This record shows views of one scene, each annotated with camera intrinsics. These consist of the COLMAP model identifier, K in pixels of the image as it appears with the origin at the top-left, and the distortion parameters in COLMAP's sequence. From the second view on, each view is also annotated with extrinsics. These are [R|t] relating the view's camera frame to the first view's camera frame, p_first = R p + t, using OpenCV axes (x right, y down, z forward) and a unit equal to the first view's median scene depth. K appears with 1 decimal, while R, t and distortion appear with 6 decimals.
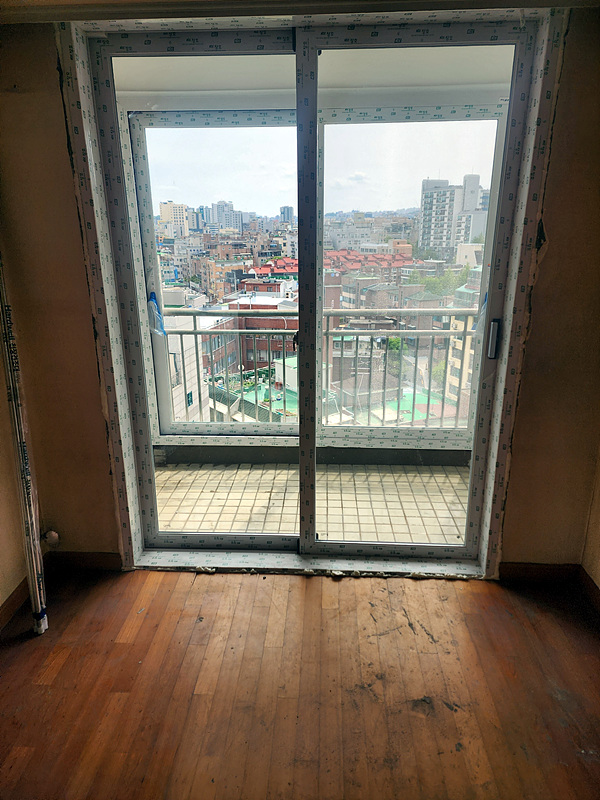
lens RADIAL K [[538.5, 0, 295.3], [0, 538.5, 396.1], [0, 0, 1]] dist [0.066172, -0.023476]
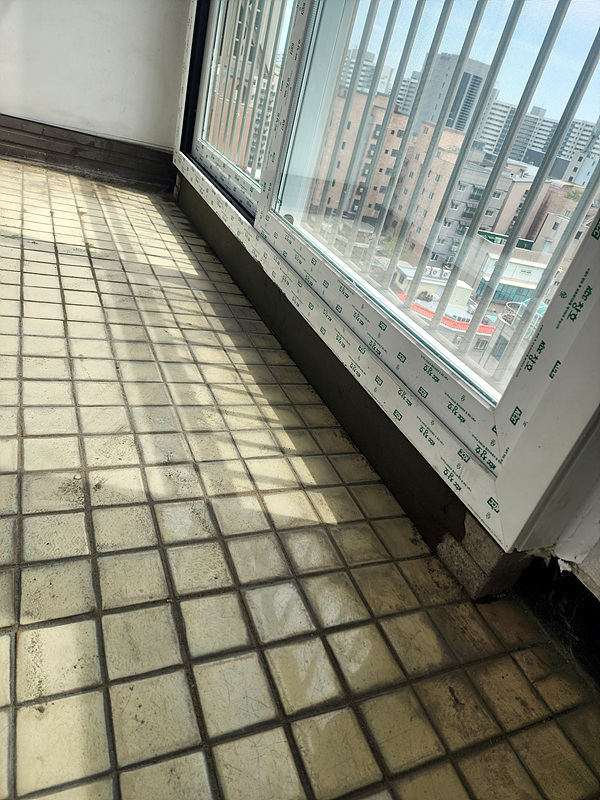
lens RADIAL K [[538.5, 0, 305.6], [0, 538.5, 393.1], [0, 0, 1]] dist [0.066172, -0.023476]
pose [[0.432789, 0.554239, -0.710994, 0.432578], [-0.511514, 0.800406, 0.312575, 0.026573], [0.742325, 0.228405, 0.629908, 0.800386]]
